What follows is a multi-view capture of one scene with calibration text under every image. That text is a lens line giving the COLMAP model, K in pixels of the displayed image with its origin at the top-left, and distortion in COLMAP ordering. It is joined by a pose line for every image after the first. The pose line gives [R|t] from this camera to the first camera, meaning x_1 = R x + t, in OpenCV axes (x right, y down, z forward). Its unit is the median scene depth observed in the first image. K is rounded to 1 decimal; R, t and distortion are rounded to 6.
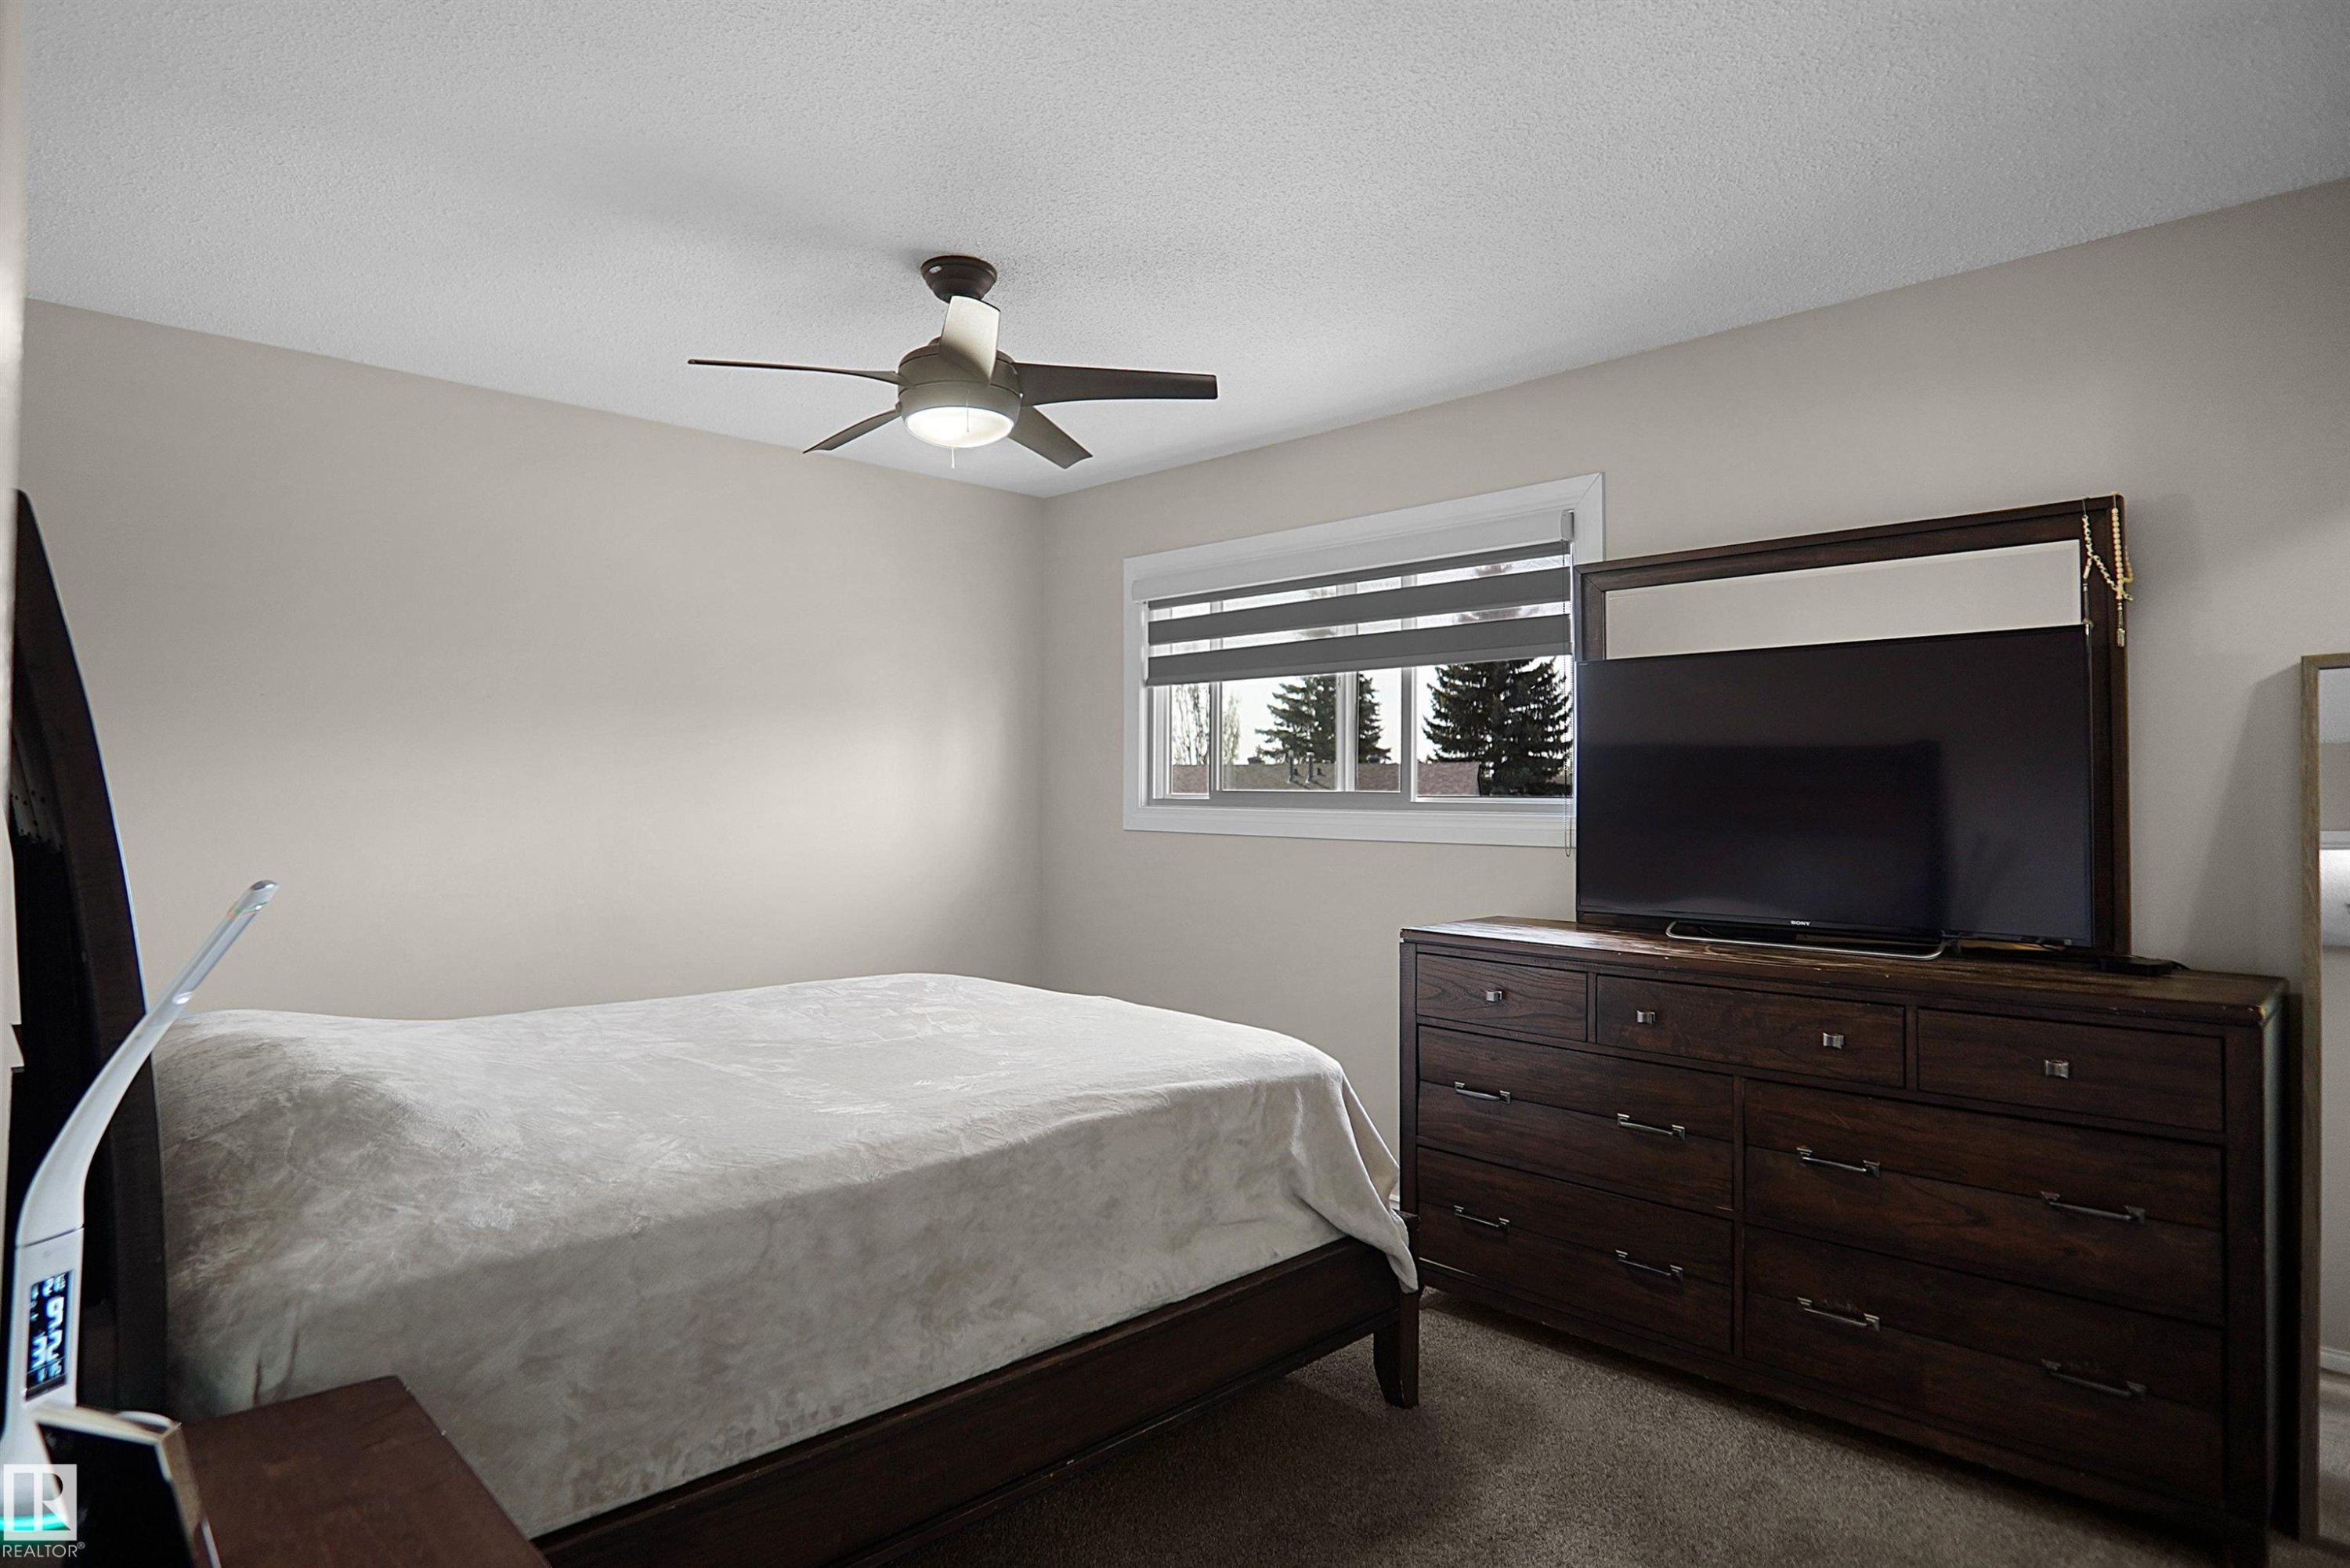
lens RADIAL K [[1291.8, 0, 1157.9], [0, 1291.8, 760.9], [0, 0, 1]] dist [-0.031331, 0.004269]
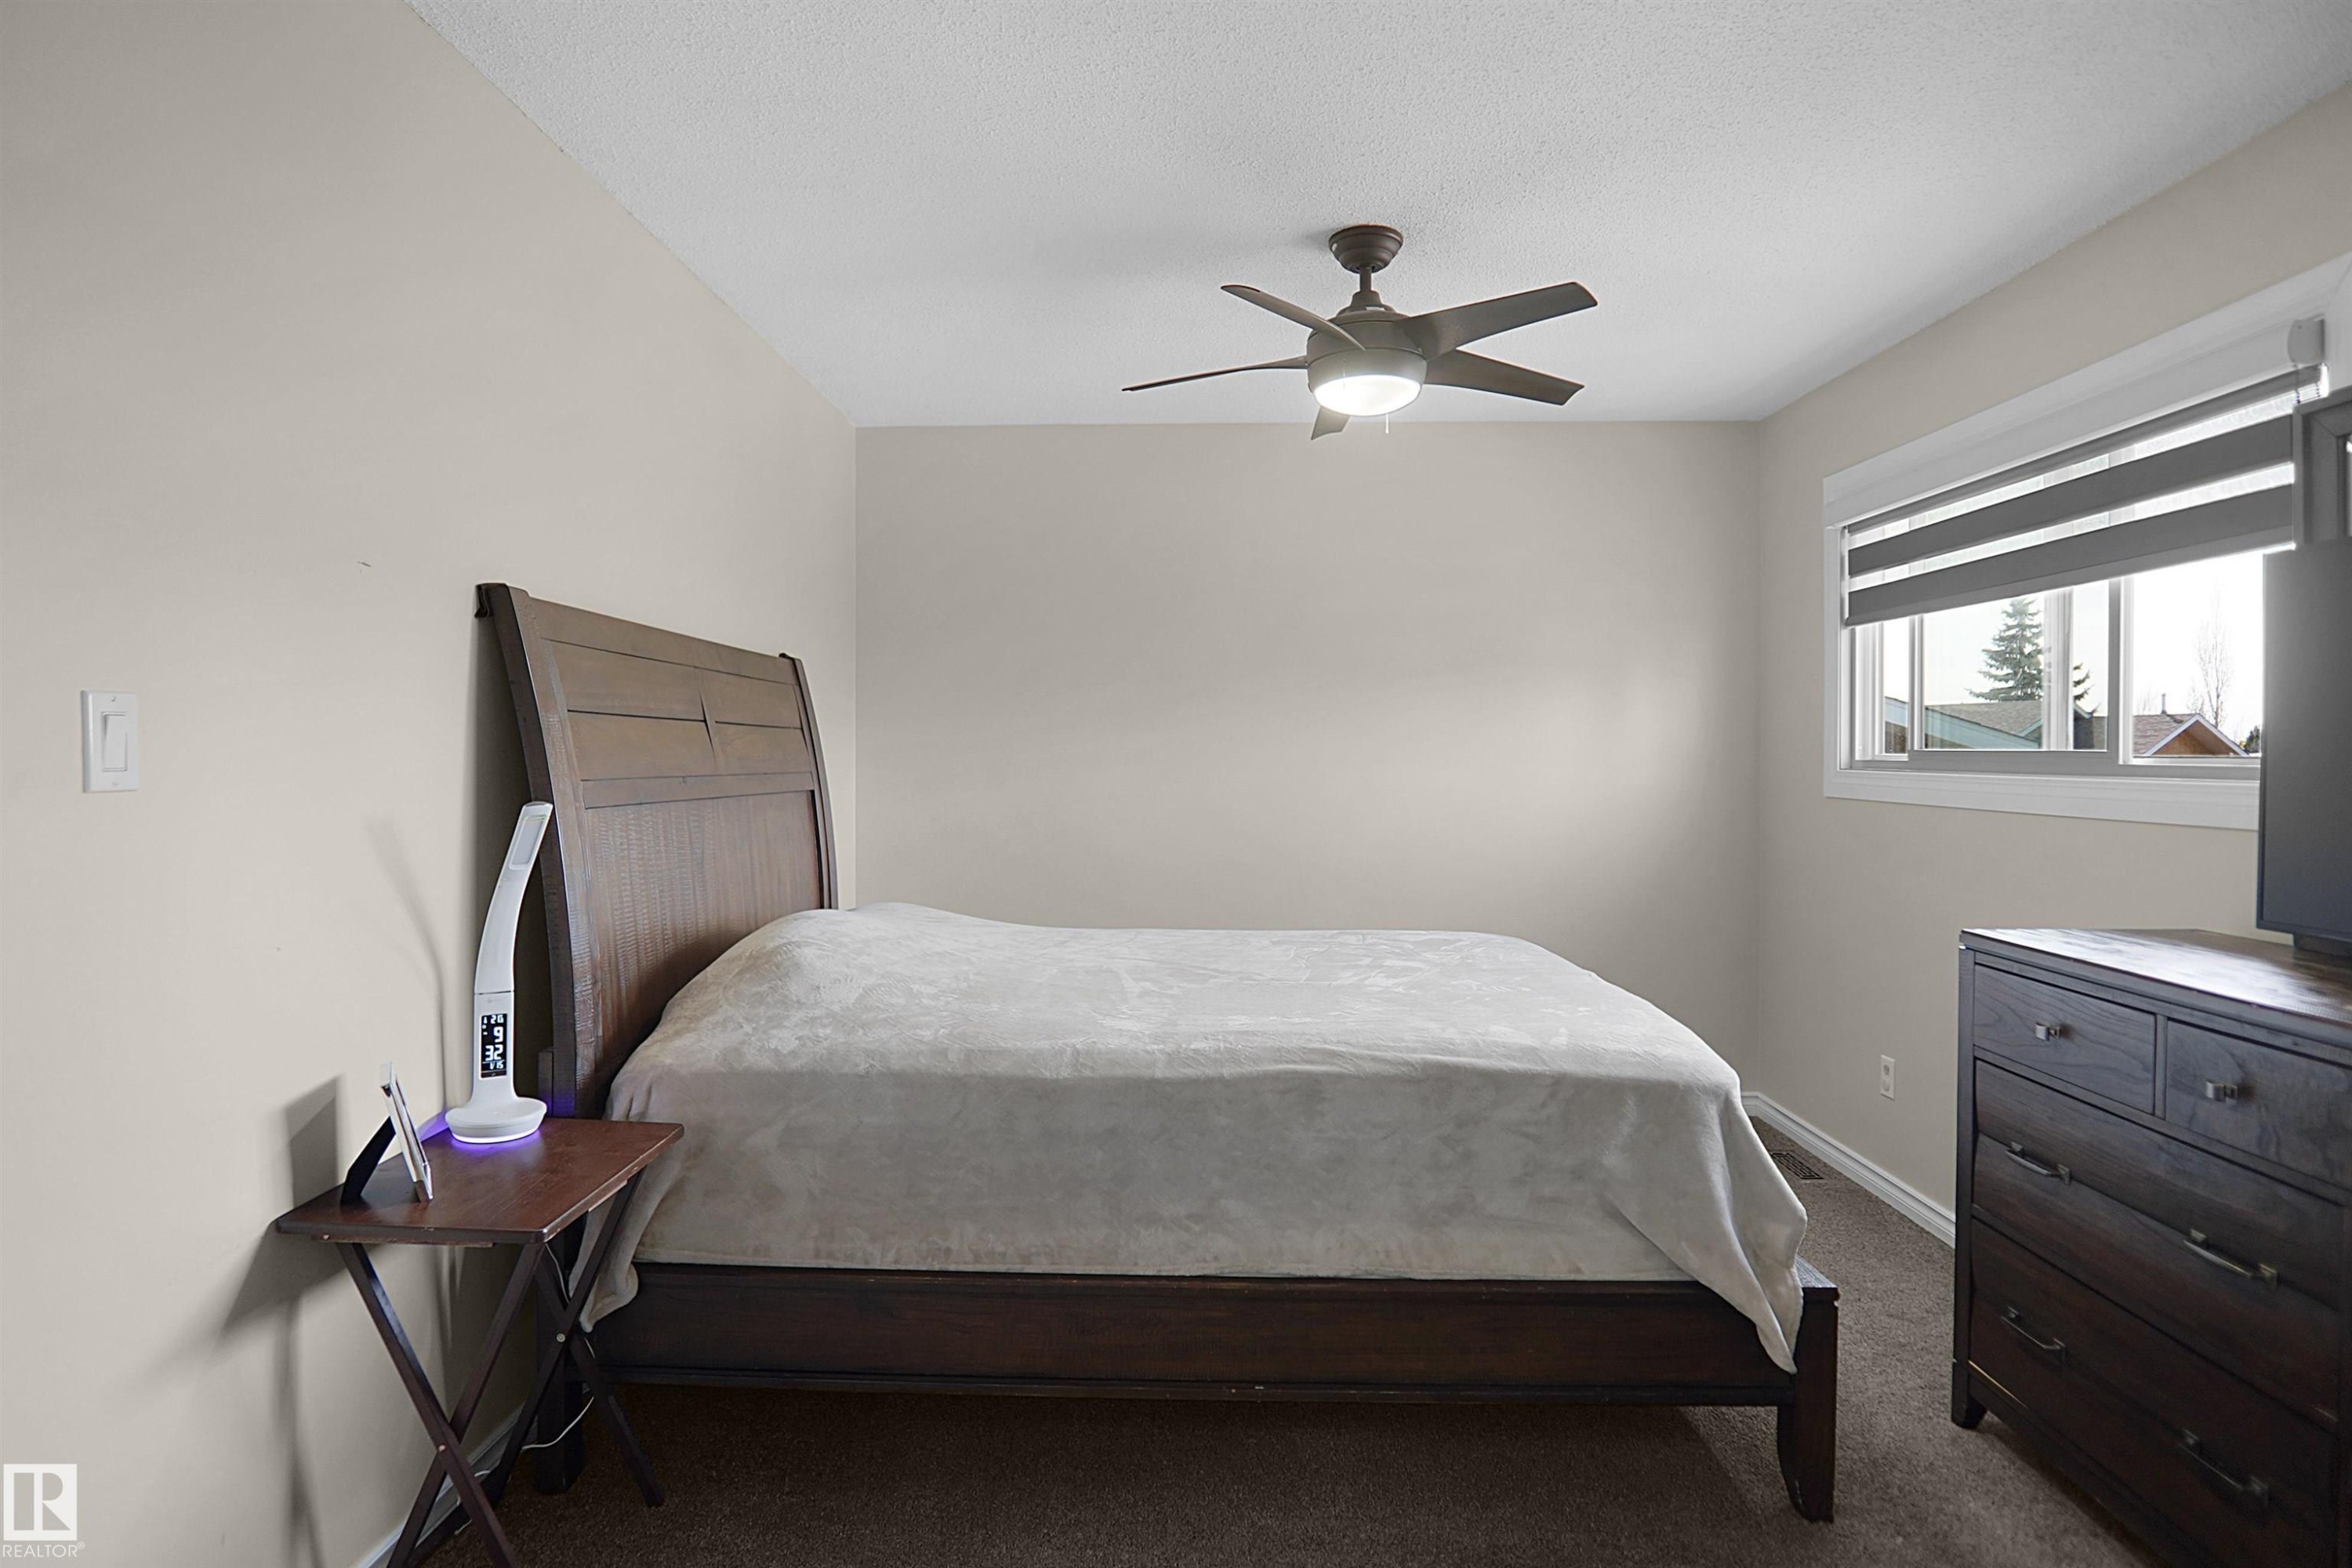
lens RADIAL K [[1293.0, 0, 1158.9], [0, 1293.0, 760.8], [0, 0, 1]] dist [-0.031331, 0.004269]
pose [[0.699123, 0.002682, -0.714996, 0.532222], [0.017228, 0.999639, 0.020596, 0.008730], [0.714794, -0.026717, 0.698825, 0.186117]]
